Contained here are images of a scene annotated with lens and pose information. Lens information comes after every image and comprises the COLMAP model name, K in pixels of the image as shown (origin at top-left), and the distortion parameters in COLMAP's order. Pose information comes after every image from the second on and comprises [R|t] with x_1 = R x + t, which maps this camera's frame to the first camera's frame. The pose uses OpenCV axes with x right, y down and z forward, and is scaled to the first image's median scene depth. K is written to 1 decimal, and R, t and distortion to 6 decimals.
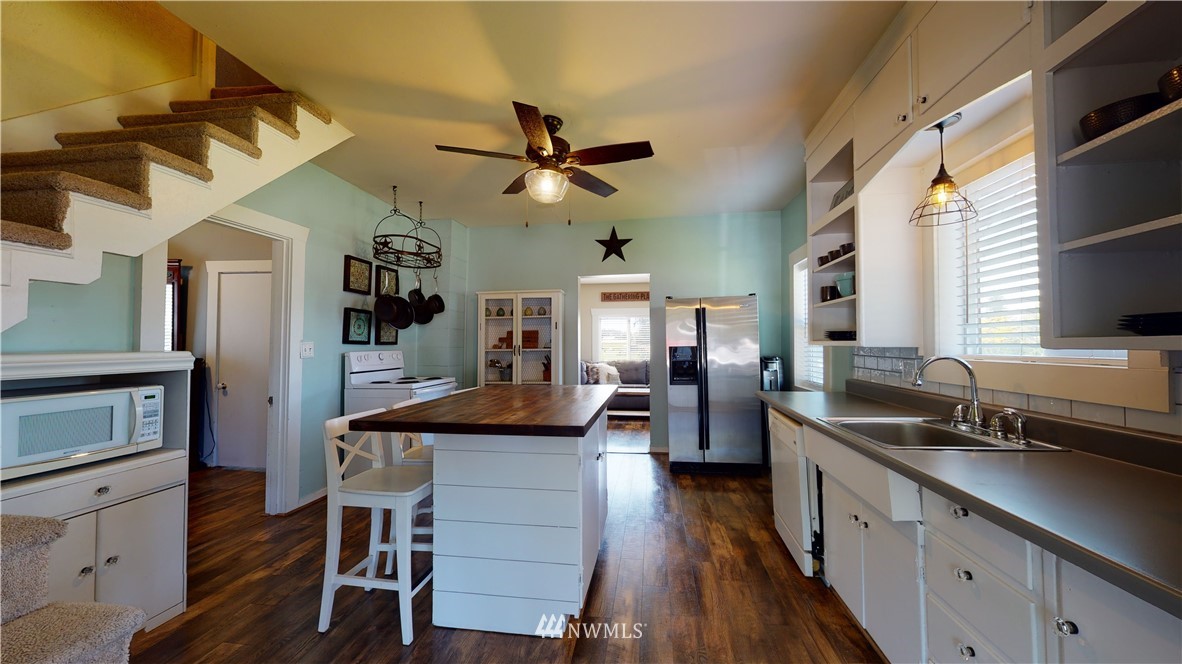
lens RADIAL K [[435.1, 0, 593.9], [0, 435.1, 332.0], [0, 0, 1]] dist [0.000882, -0.000122]
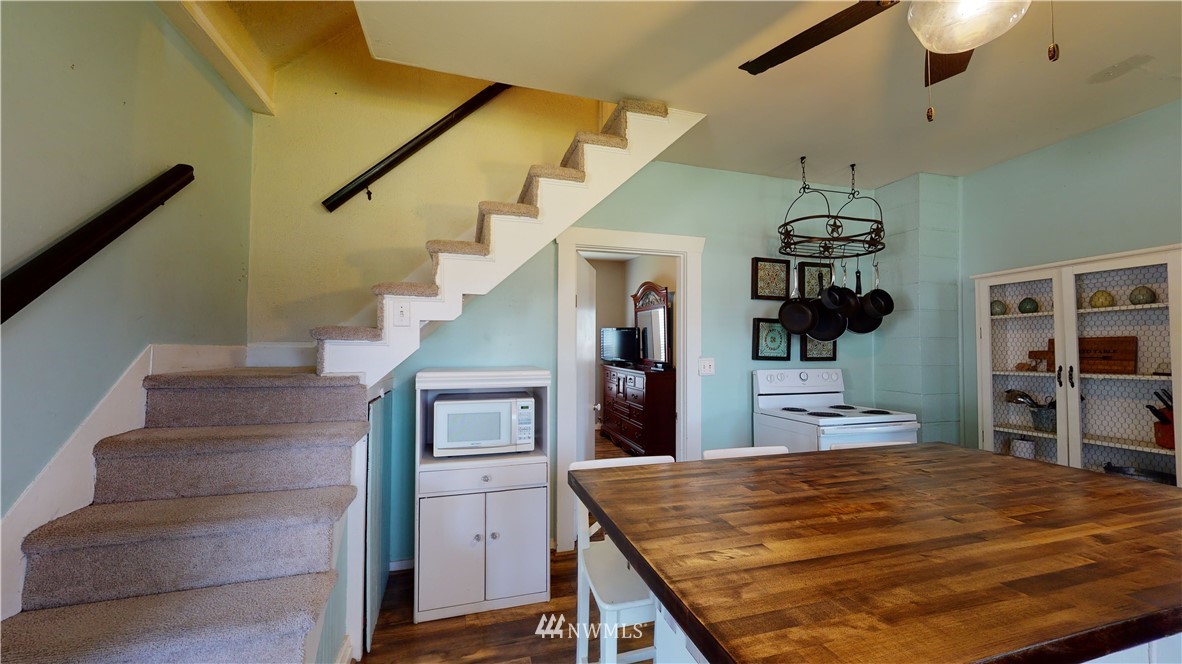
lens RADIAL K [[435.1, 0, 589.6], [0, 435.1, 332.1], [0, 0, 1]] dist [0.000882, -0.000122]
pose [[0.408157, -0.035696, -0.912214, 0.081899], [0.023012, 0.999320, -0.028808, -0.010527], [0.912622, -0.009234, 0.408701, 0.331501]]
